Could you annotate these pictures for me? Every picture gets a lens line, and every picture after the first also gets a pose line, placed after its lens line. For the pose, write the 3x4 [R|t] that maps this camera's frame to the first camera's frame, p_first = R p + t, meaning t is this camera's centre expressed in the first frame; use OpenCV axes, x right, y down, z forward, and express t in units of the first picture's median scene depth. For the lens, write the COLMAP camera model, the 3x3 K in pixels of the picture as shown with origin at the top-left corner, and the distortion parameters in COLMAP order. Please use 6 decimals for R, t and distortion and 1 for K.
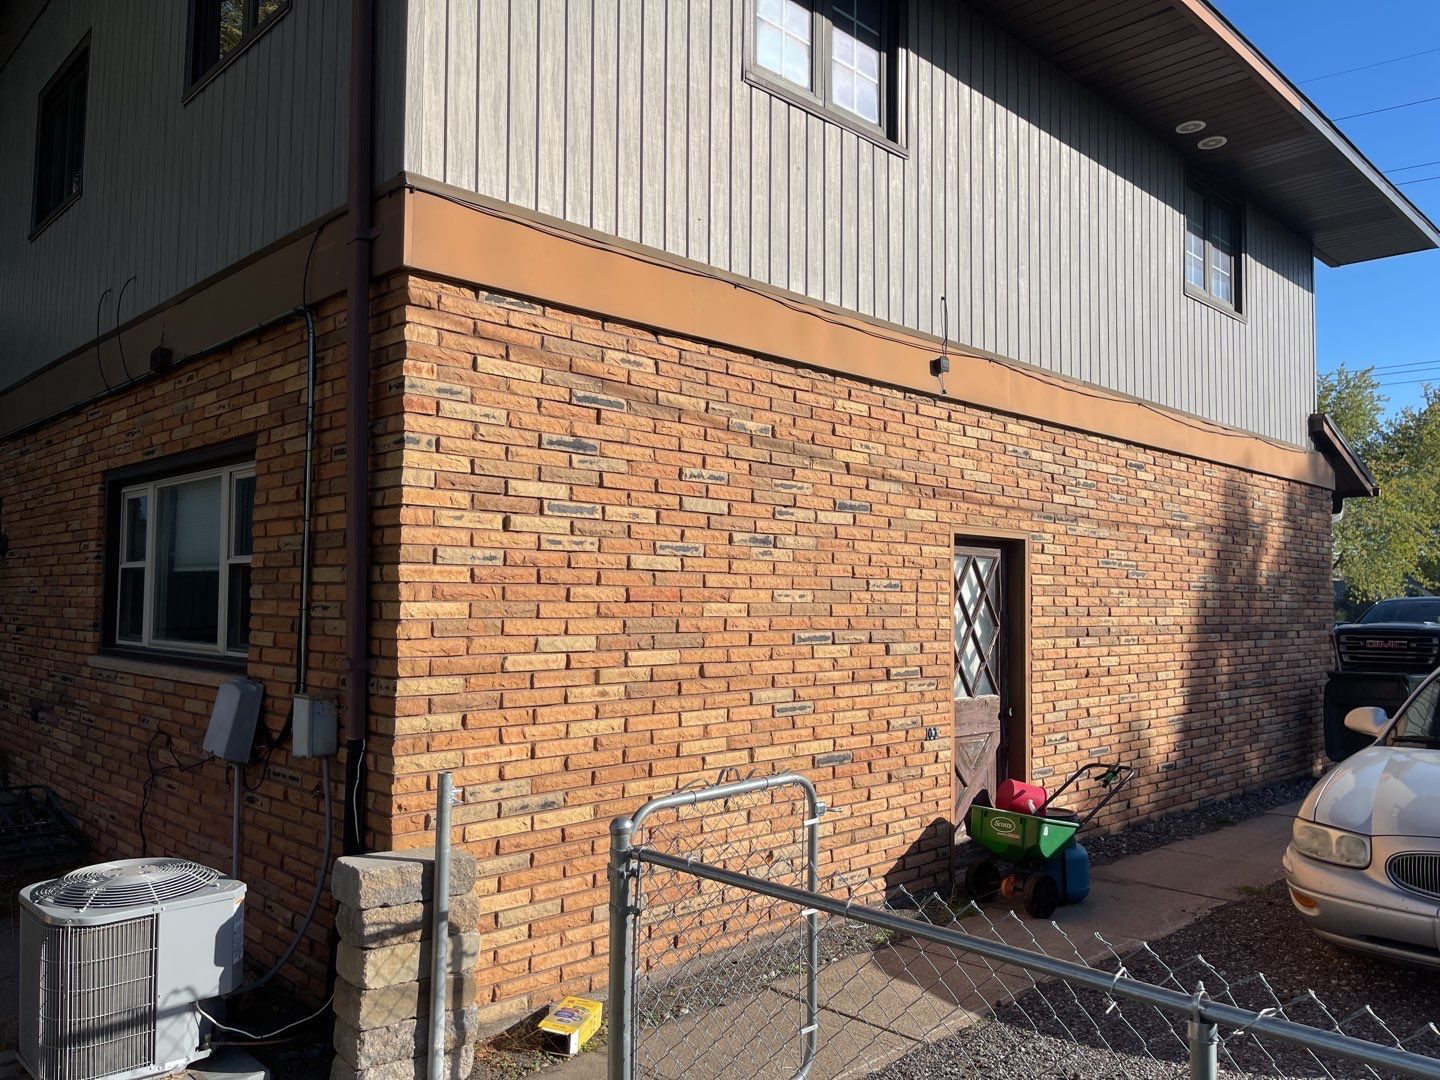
lens RADIAL K [[1086.6, 0, 726.2], [0, 1086.6, 539.7], [0, 0, 1]] dist [0.053425, -0.066305]
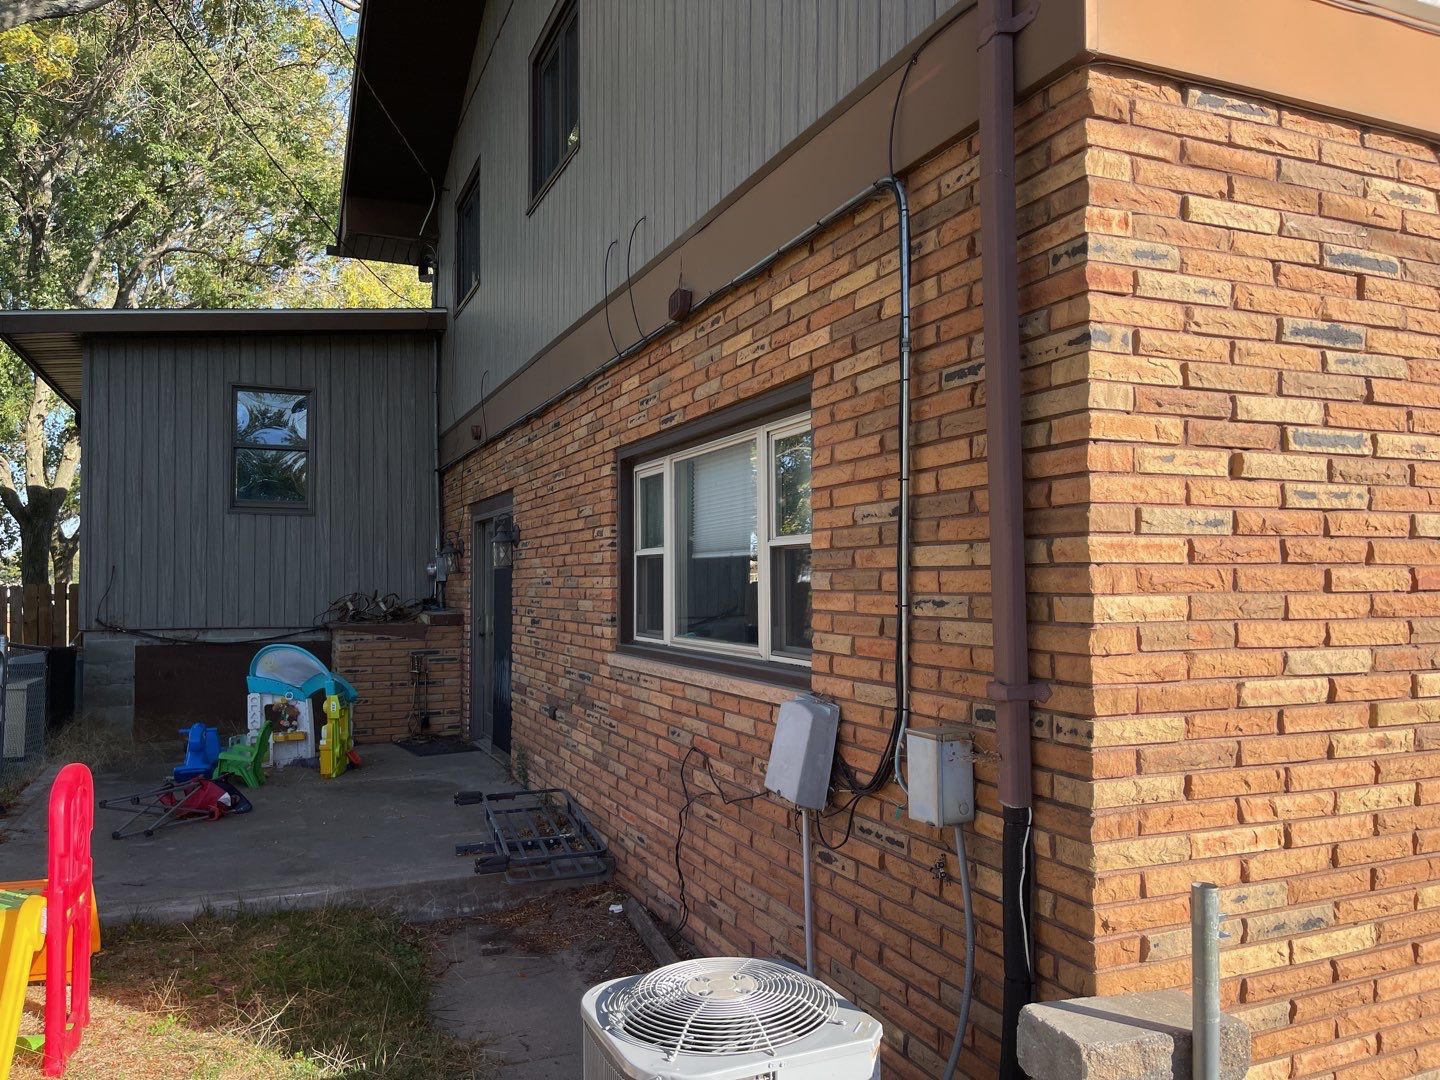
lens RADIAL K [[1086.6, 0, 717.9], [0, 1086.6, 539.4], [0, 0, 1]] dist [0.053425, -0.066305]
pose [[0.926768, -0.027415, -0.374633, -0.228699], [0.032680, 0.999436, 0.007707, 0.011340], [0.374211, -0.019386, 0.927141, 0.298146]]
